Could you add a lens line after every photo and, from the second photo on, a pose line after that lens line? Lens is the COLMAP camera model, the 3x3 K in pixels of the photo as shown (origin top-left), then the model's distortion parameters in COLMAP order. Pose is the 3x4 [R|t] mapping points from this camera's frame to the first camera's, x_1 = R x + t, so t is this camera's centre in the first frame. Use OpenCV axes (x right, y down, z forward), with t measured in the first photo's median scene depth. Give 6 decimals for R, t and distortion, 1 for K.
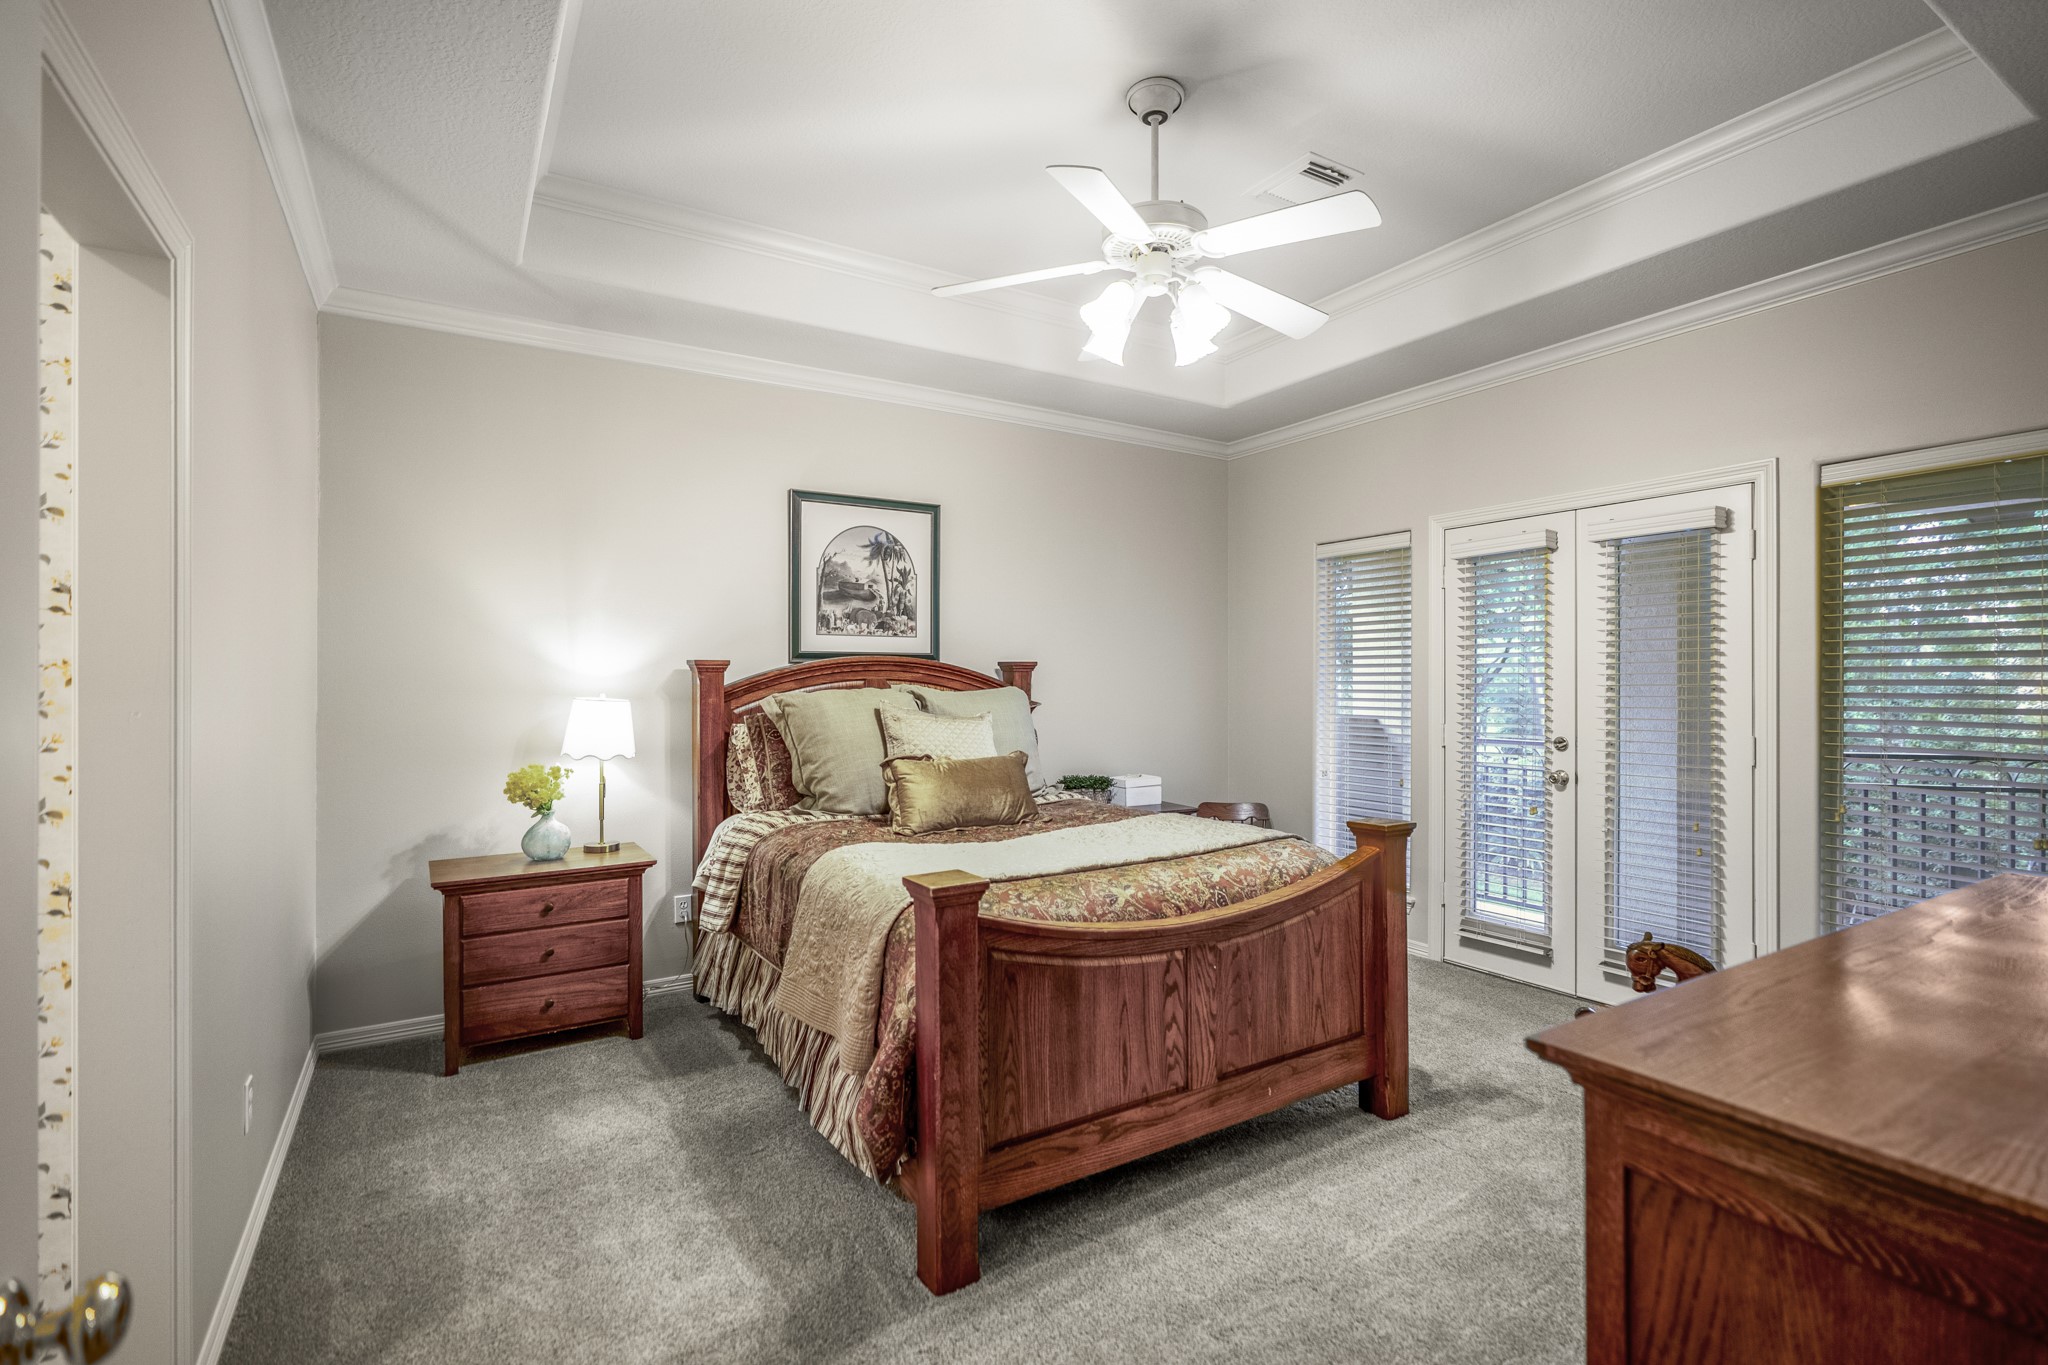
lens RADIAL K [[958.0, 0, 1022.1], [0, 958.0, 720.8], [0, 0, 1]] dist [-0.000517, -0.000165]
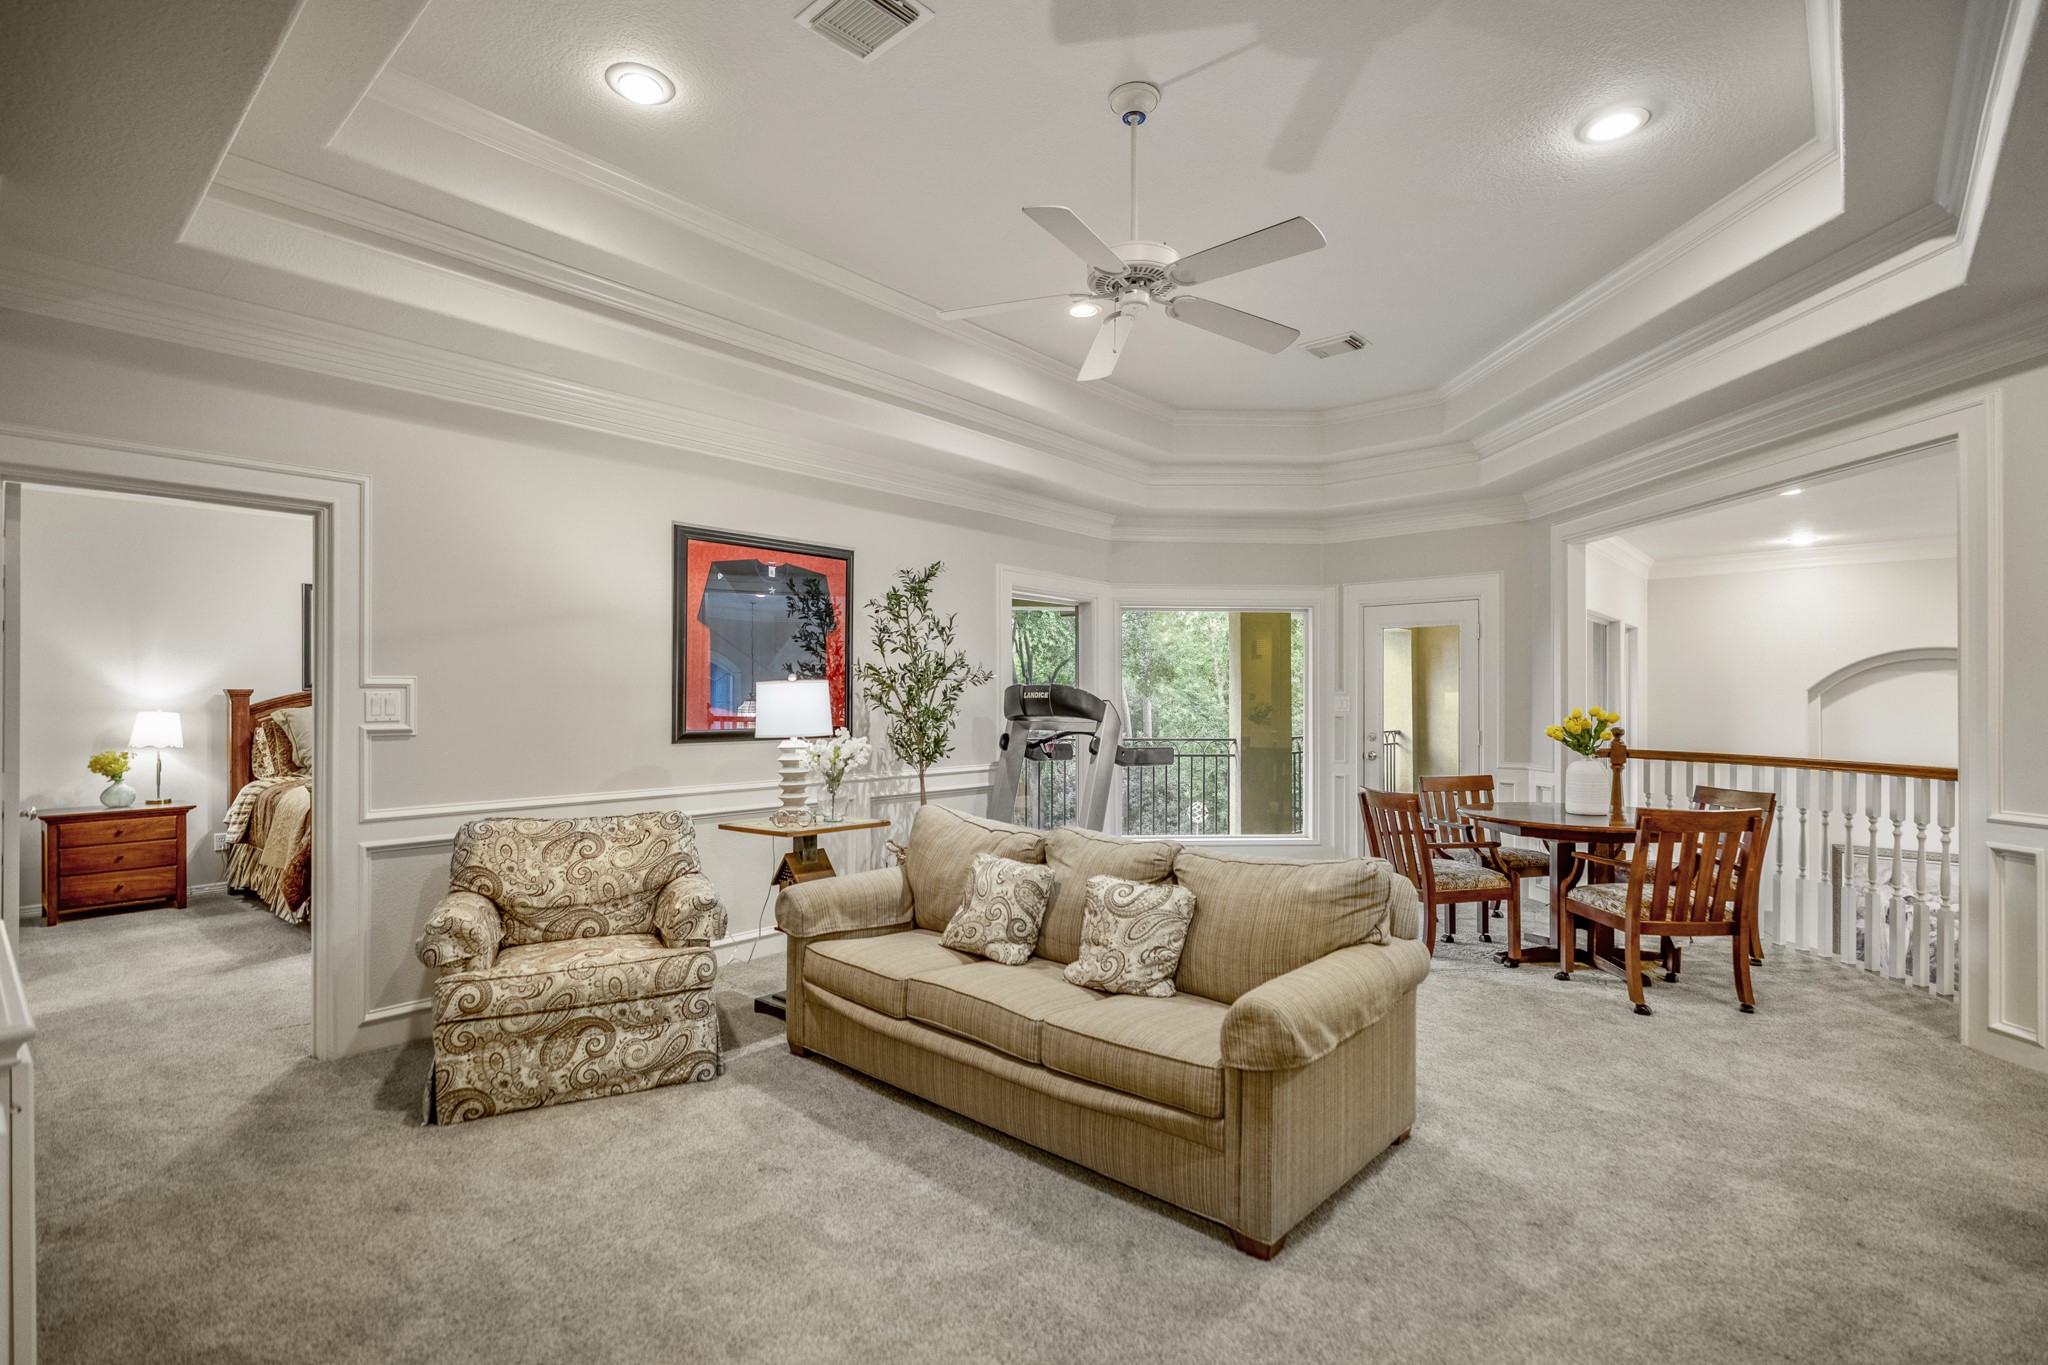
lens RADIAL K [[958.0, 0, 1022.1], [0, 958.0, 720.8], [0, 0, 1]] dist [-0.000517, -0.000165]
pose [[0.954322, -0.007947, 0.298675, 0.528668], [0.013553, 0.999769, -0.016701, 0.041508], [-0.298473, 0.019986, 0.954209, -1.103851]]
